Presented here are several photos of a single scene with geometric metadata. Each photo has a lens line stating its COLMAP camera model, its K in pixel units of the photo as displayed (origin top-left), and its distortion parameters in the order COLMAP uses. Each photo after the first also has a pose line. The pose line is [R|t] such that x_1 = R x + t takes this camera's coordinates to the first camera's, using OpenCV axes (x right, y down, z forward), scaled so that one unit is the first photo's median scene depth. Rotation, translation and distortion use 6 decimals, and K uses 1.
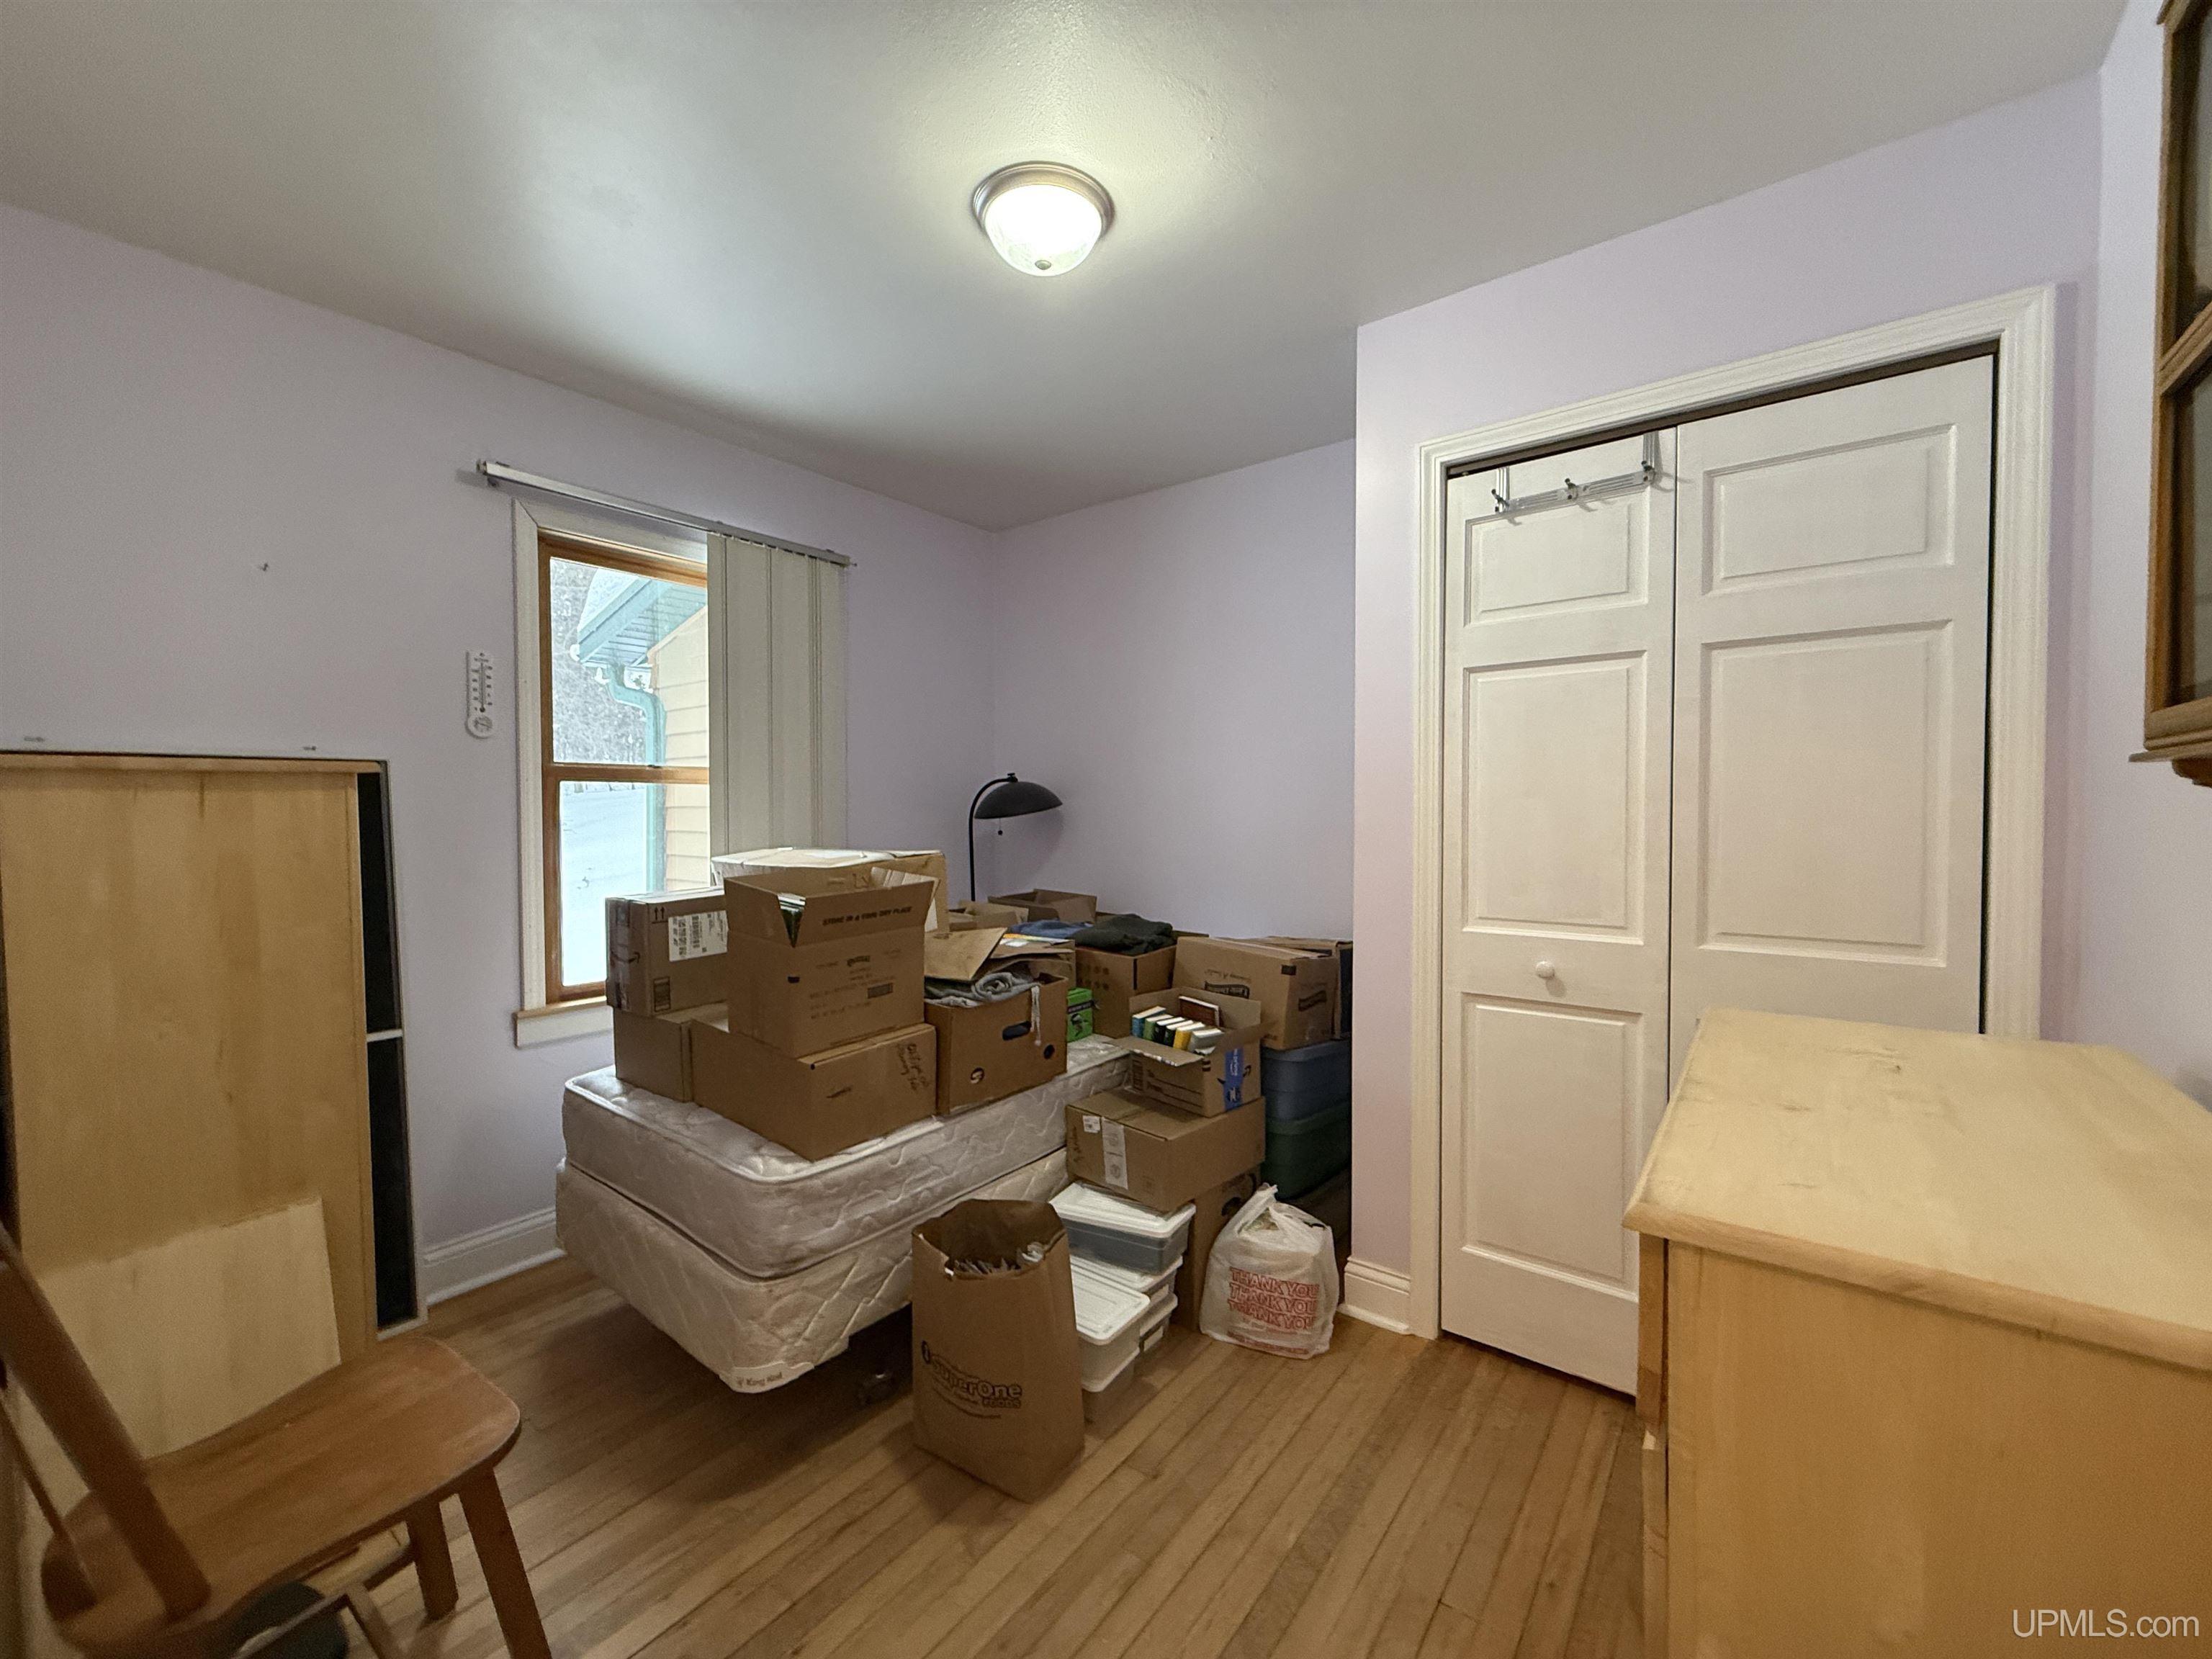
lens RADIAL K [[879.5, 0, 1103.6], [0, 879.5, 830.8], [0, 0, 1]] dist [-0.000857, 0.000060]
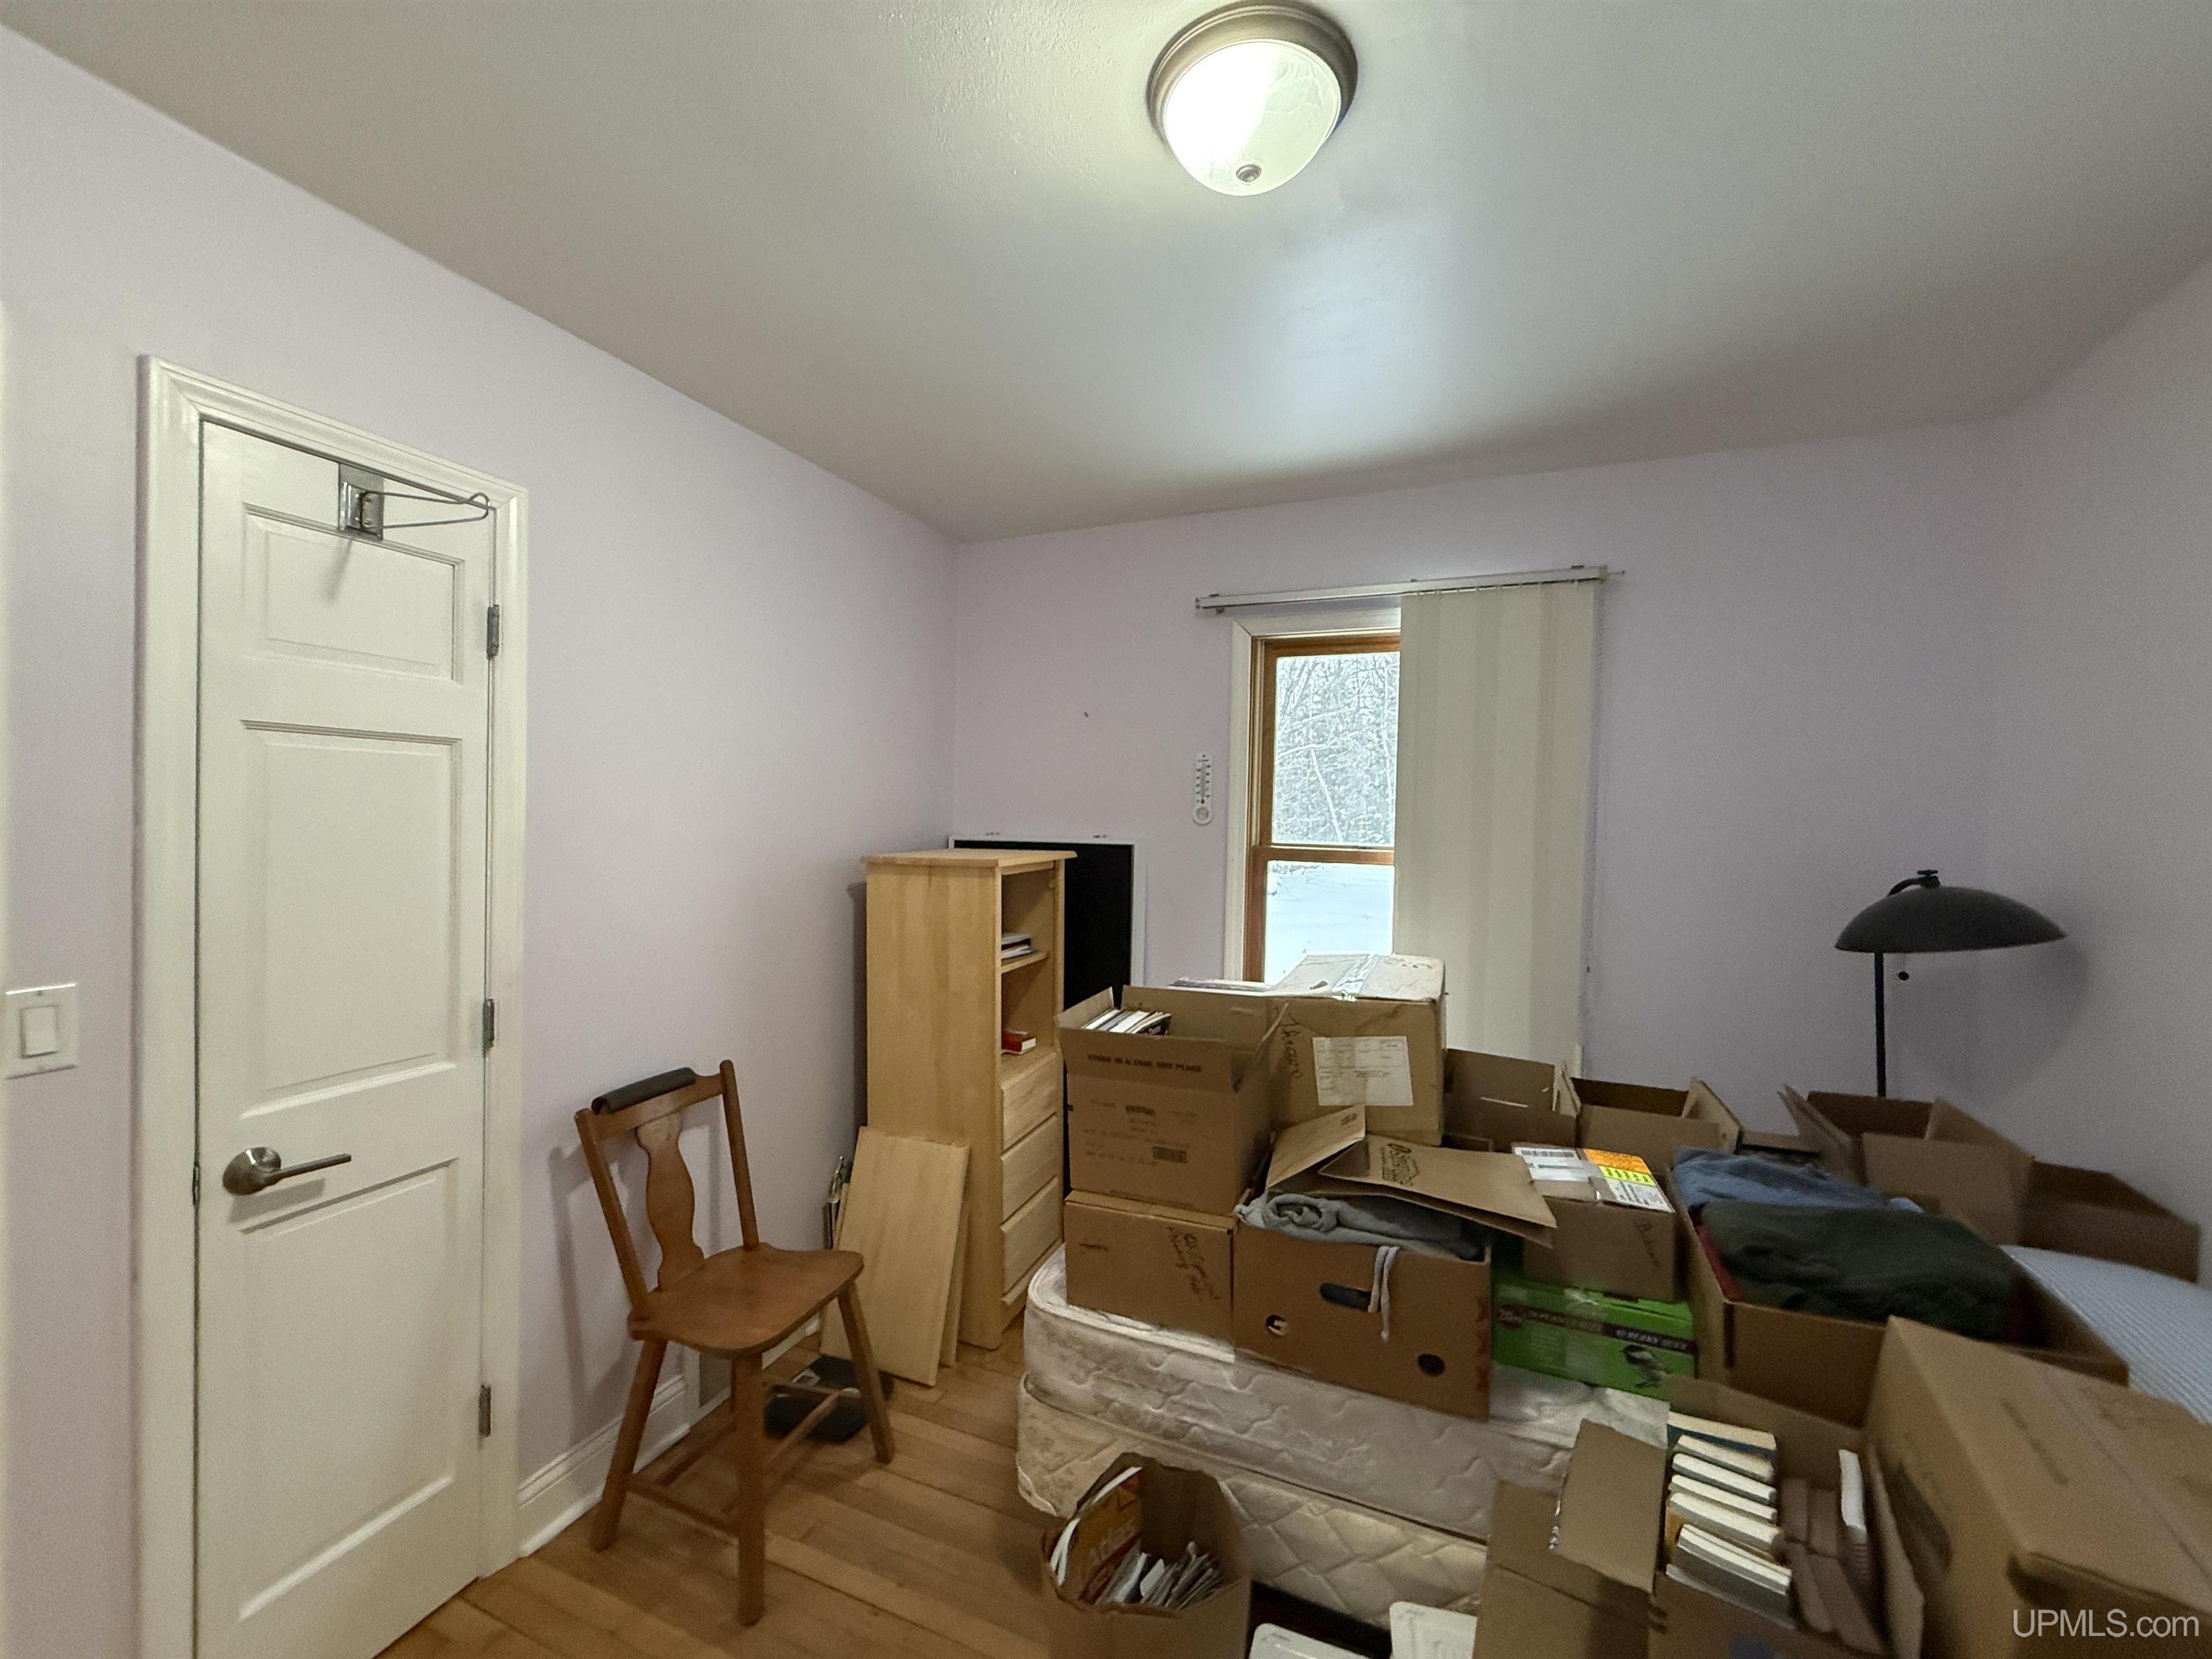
lens RADIAL K [[879.5, 0, 1103.6], [0, 879.5, 830.8], [0, 0, 1]] dist [-0.000857, 0.000060]
pose [[0.263472, 0.028678, -0.964241, 0.515997], [-0.047995, 0.998710, 0.016589, -0.135188], [0.963472, 0.041908, 0.264509, 0.673977]]
